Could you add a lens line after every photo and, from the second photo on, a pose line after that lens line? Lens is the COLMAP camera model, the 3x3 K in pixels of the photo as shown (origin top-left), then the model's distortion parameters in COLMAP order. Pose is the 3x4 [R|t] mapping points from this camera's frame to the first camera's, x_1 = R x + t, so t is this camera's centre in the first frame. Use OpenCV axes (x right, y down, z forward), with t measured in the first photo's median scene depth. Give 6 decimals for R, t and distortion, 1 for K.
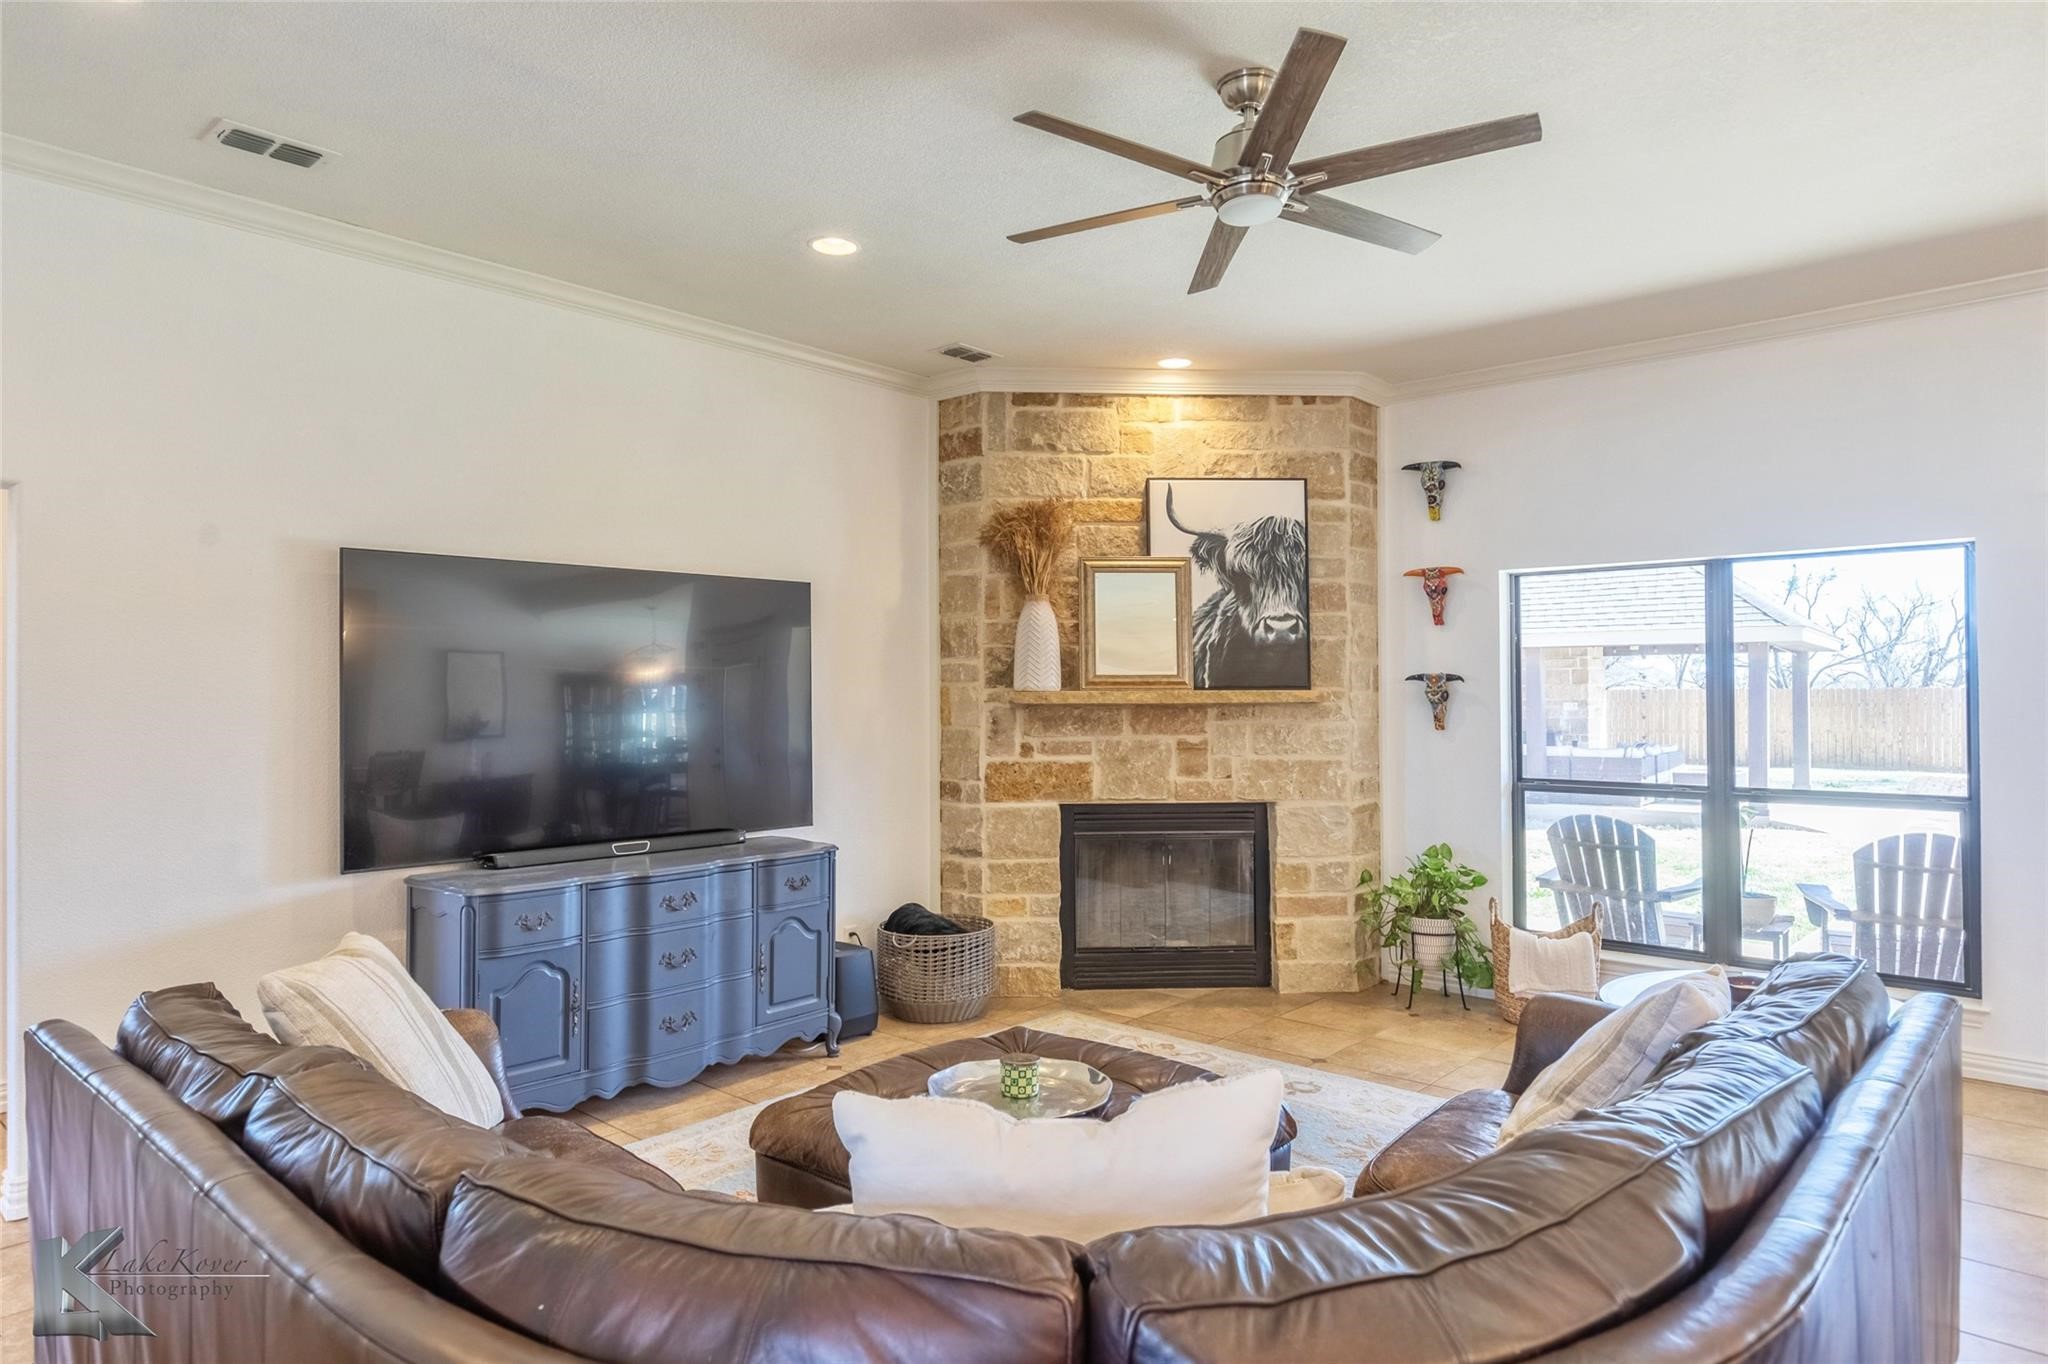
lens RADIAL K [[1190.1, 0, 1022.0], [0, 1190.1, 669.2], [0, 0, 1]] dist [-0.002464, 0.000018]
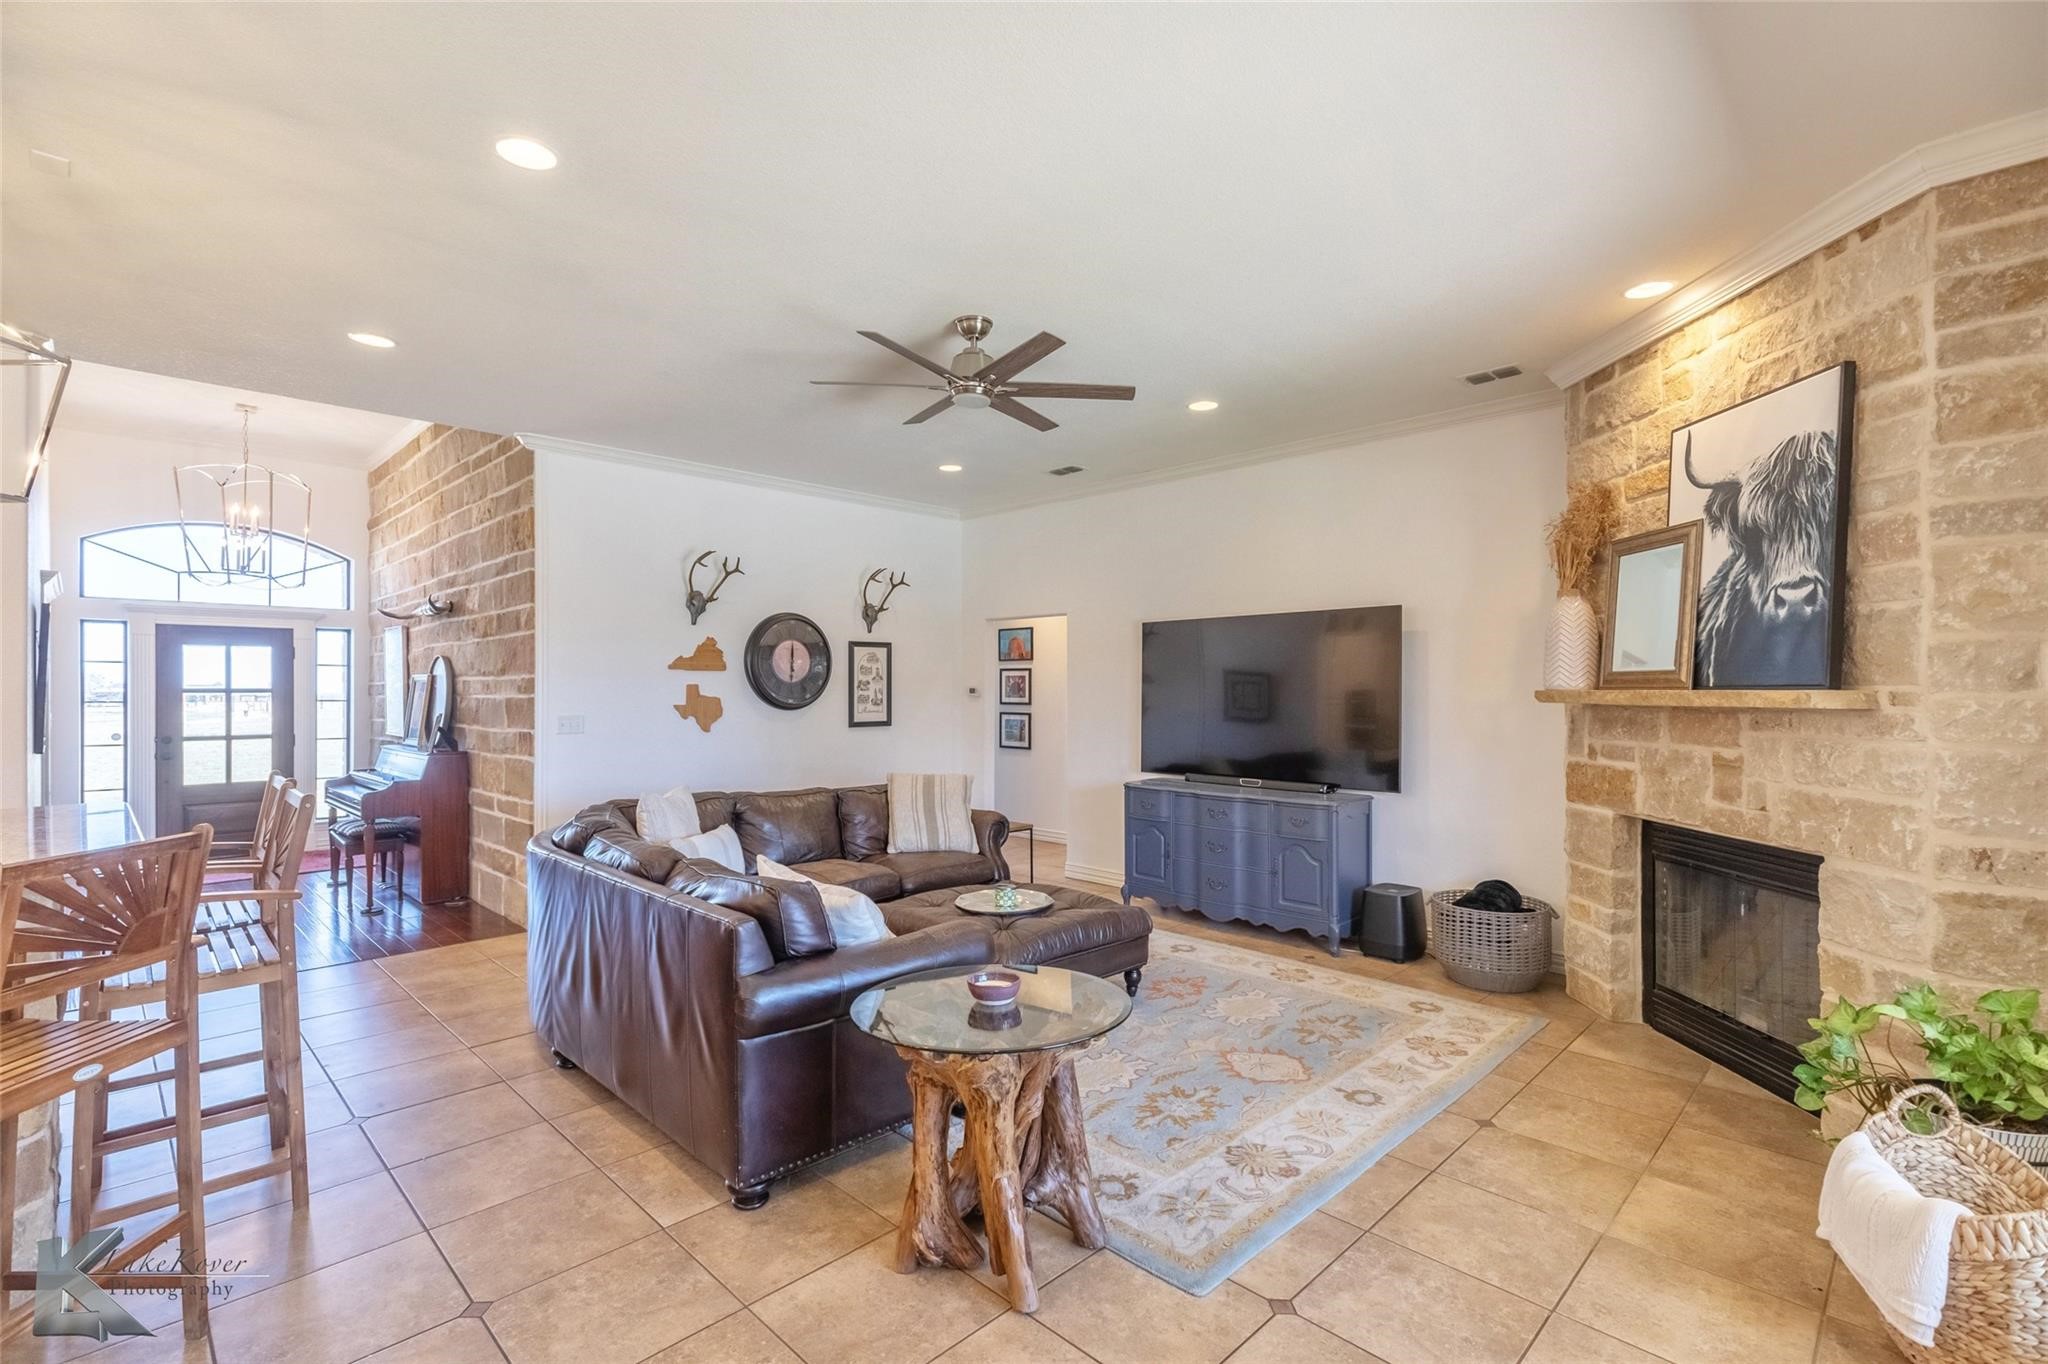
lens RADIAL K [[929.3, 0, 1032.1], [0, 929.3, 689.4], [0, 0, 1]] dist [0.005394, -0.002003]
pose [[-0.044655, 0.003542, -0.998996, 0.765157], [0.018311, 0.999829, 0.002726, 0.007694], [0.998835, -0.018171, -0.044712, 0.583168]]
